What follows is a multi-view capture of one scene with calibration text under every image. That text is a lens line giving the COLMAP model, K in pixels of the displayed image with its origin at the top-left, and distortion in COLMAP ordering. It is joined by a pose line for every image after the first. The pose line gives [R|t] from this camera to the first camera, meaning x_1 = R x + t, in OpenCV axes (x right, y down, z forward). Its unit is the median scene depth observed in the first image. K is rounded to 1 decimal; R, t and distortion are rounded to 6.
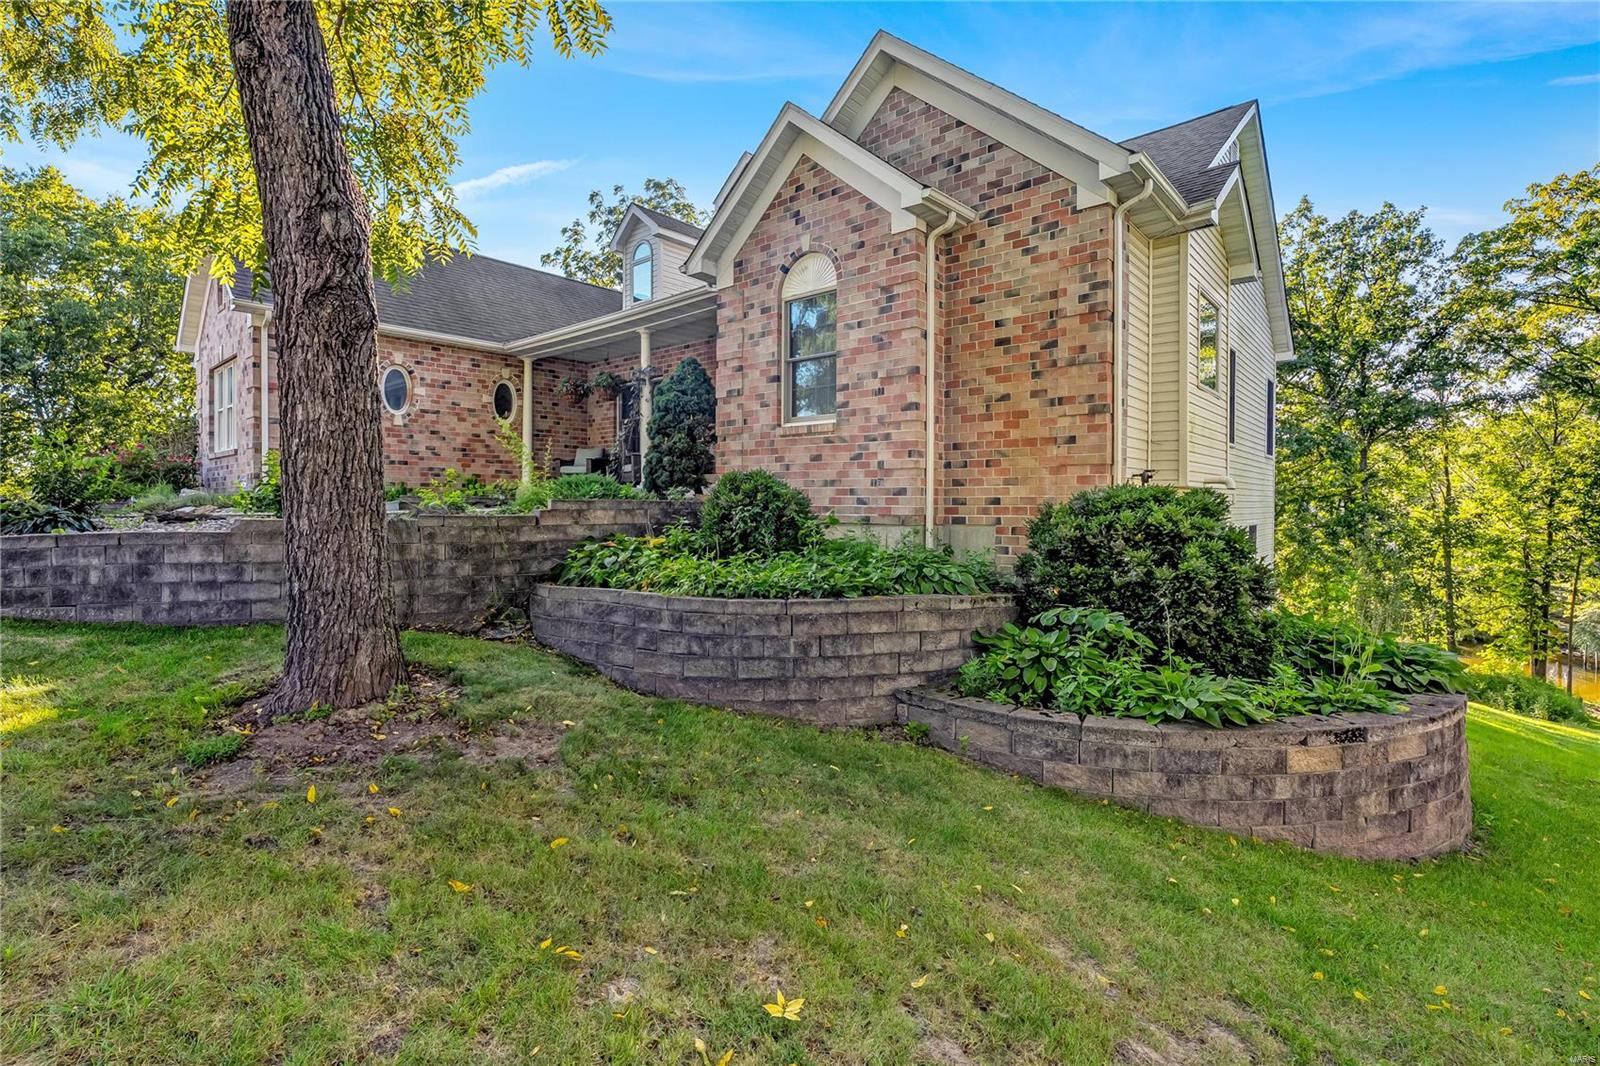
lens RADIAL K [[727.4, 0, 790.5], [0, 727.4, 504.9], [0, 0, 1]] dist [-0.002747, 0.002278]
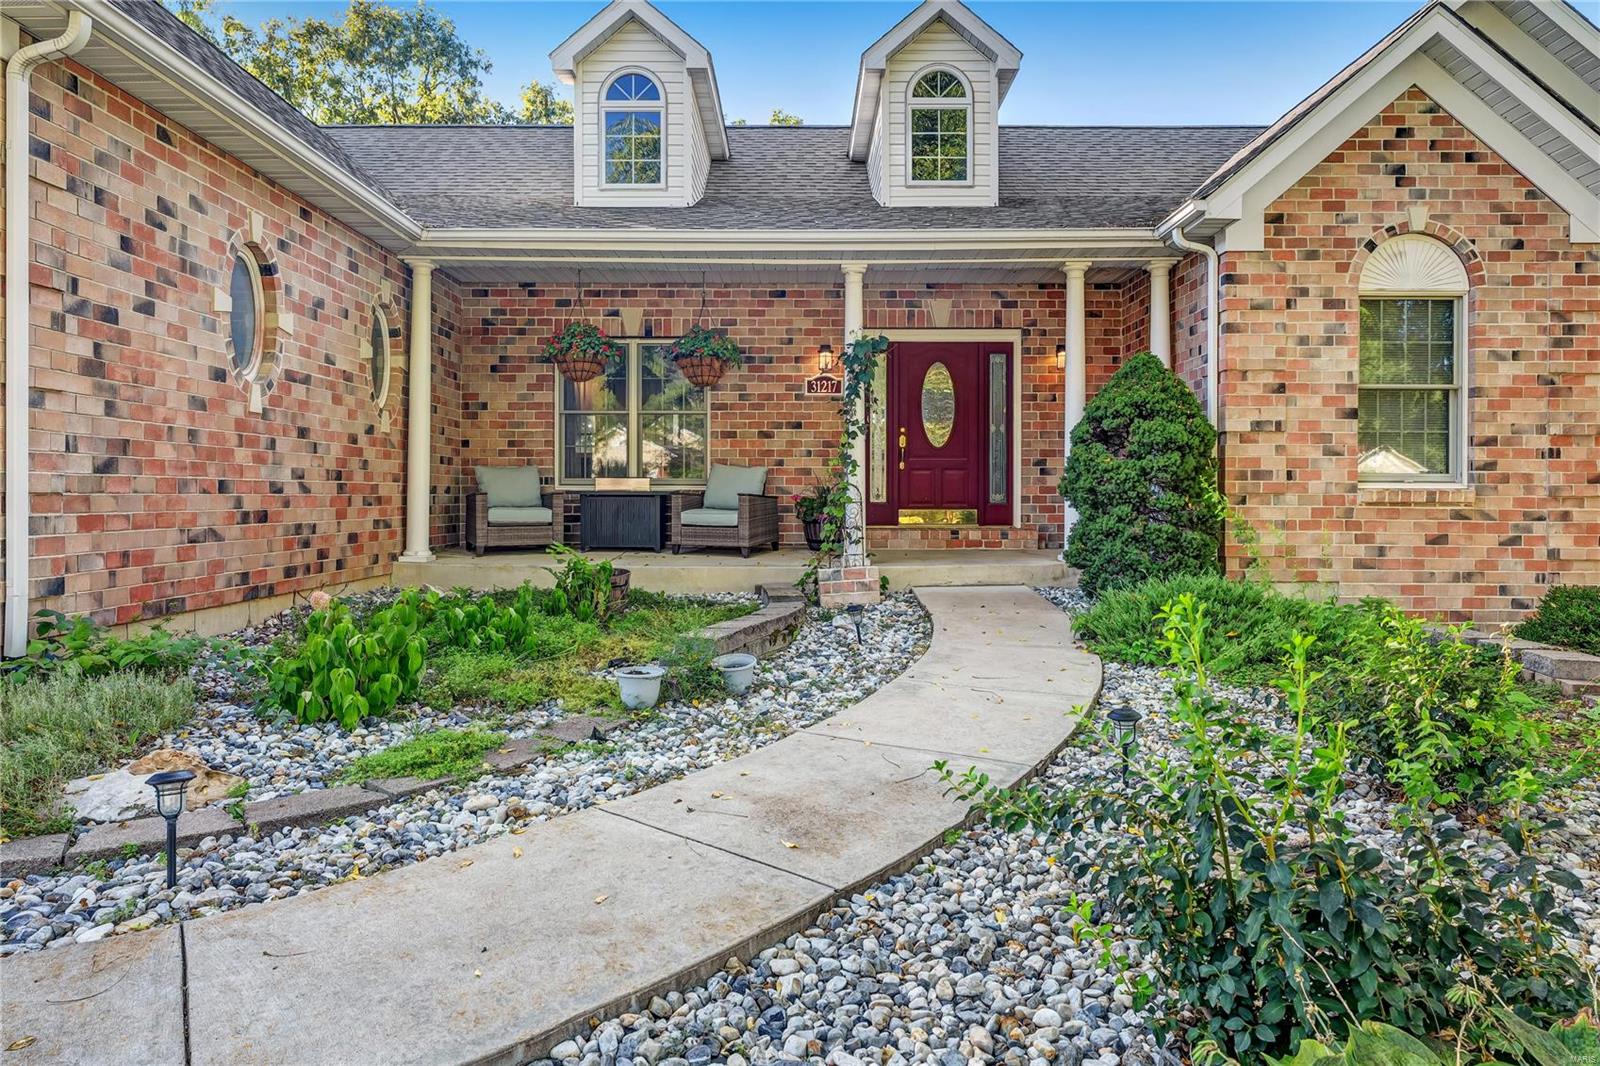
lens RADIAL K [[993.0, 0, 805.6], [0, 993.0, 494.4], [0, 0, 1]] dist [-0.000639, 0.000980]
pose [[0.751850, 0.001546, 0.659333, -1.063114], [0.000869, 0.999994, -0.003336, -0.108766], [-0.659334, 0.003081, 0.751844, 0.723633]]
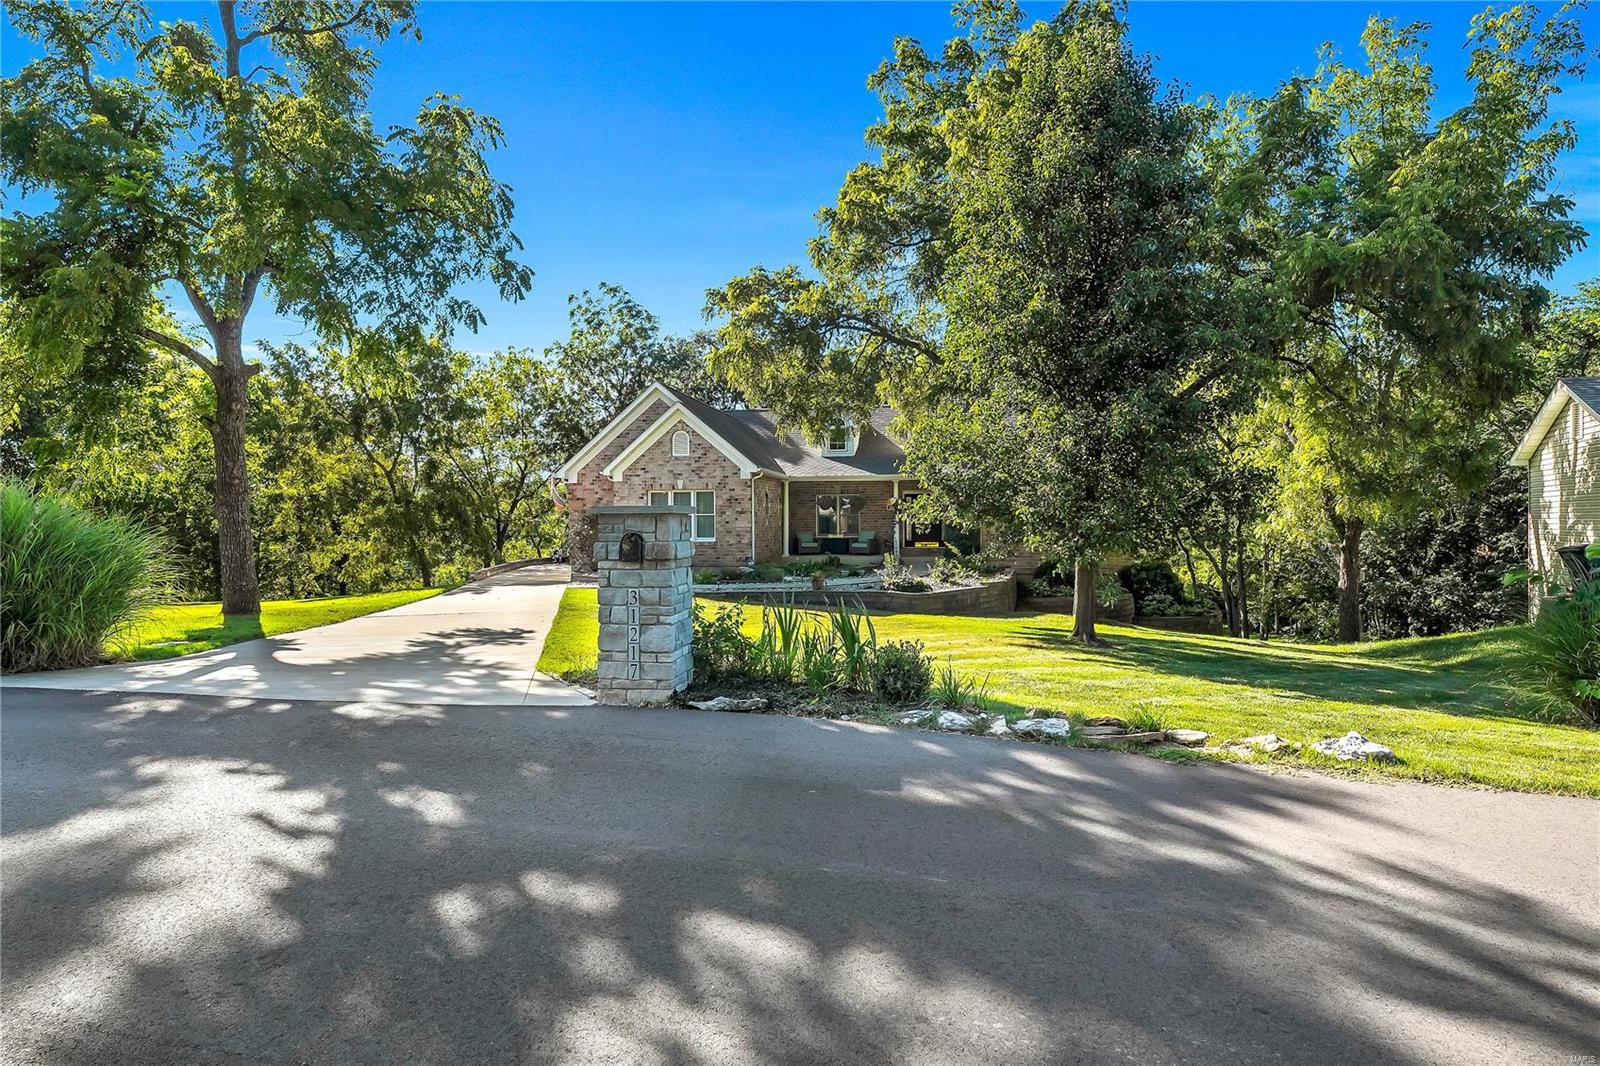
lens RADIAL K [[807.6, 0, 833.0], [0, 807.6, 518.6], [0, 0, 1]] dist [-0.004418, -0.000990]
pose [[0.840813, -0.003847, 0.541311, -2.381035], [0.008887, 0.999938, -0.006699, -0.179521], [-0.541252, 0.010443, 0.840796, -1.223078]]
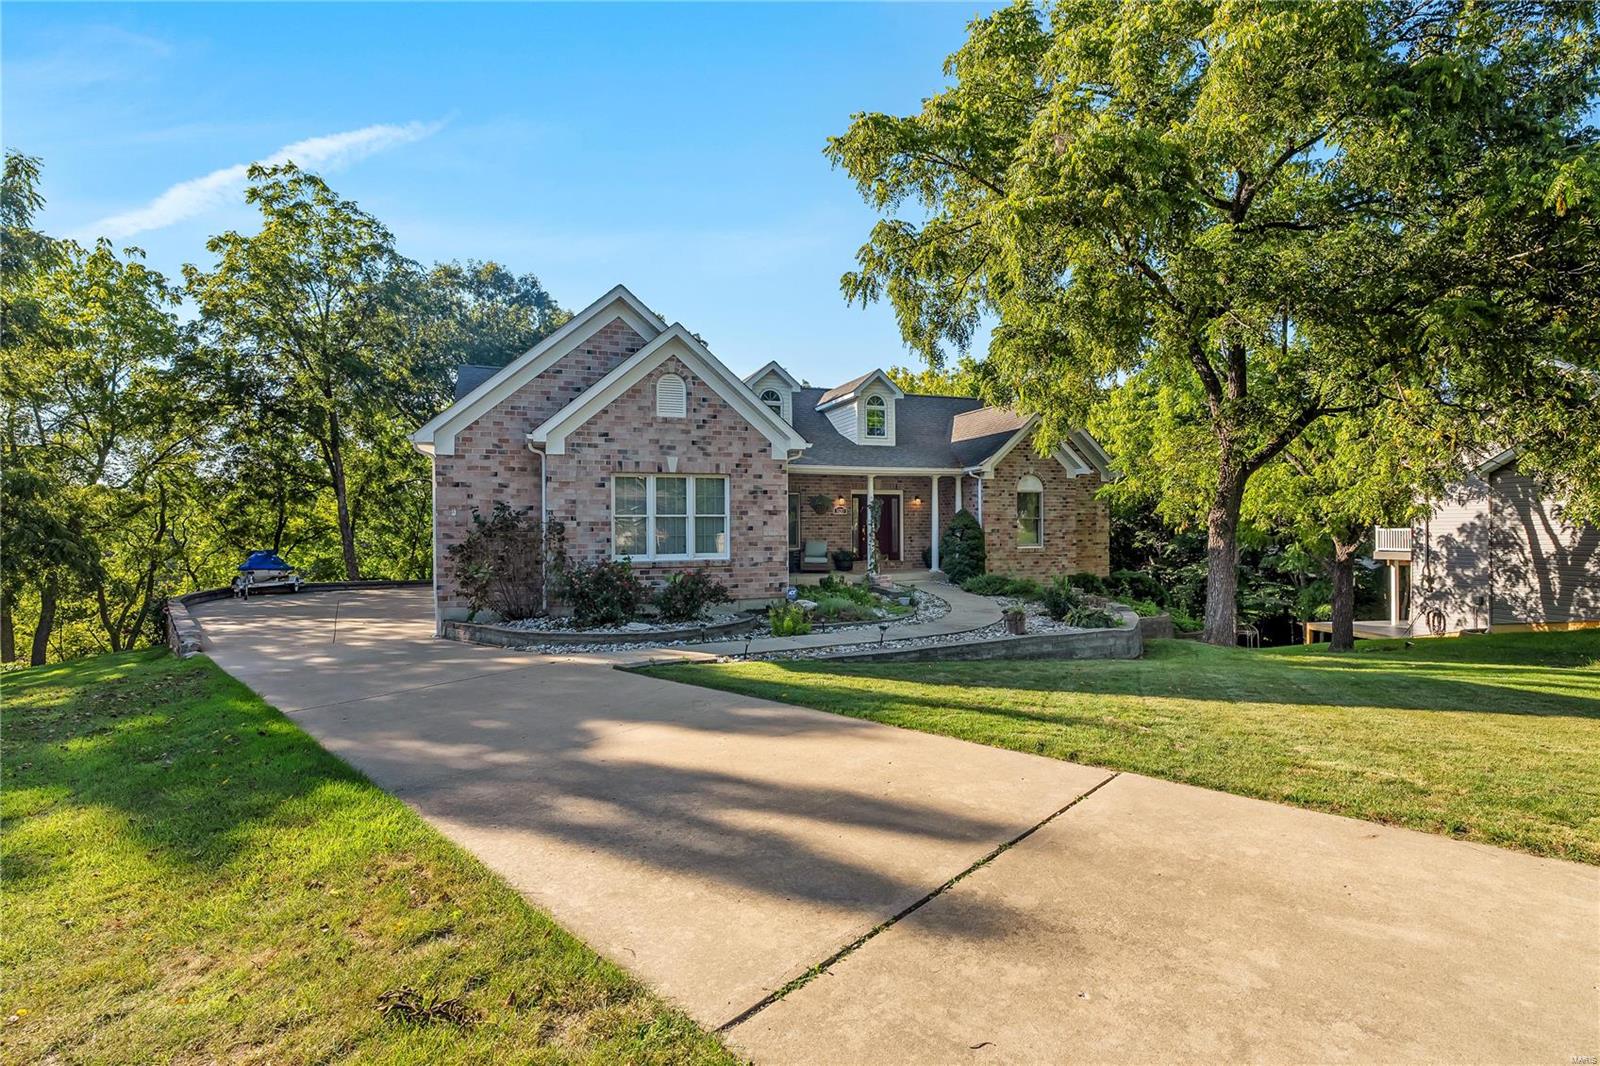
lens RADIAL K [[727.4, 0, 811.8], [0, 727.4, 535.3], [0, 0, 1]] dist [-0.002747, 0.002278]
pose [[0.471020, -0.009386, 0.882073, -2.505137], [0.008372, 0.999946, 0.006169, -0.181818], [-0.882083, 0.004479, 0.471073, 0.552482]]
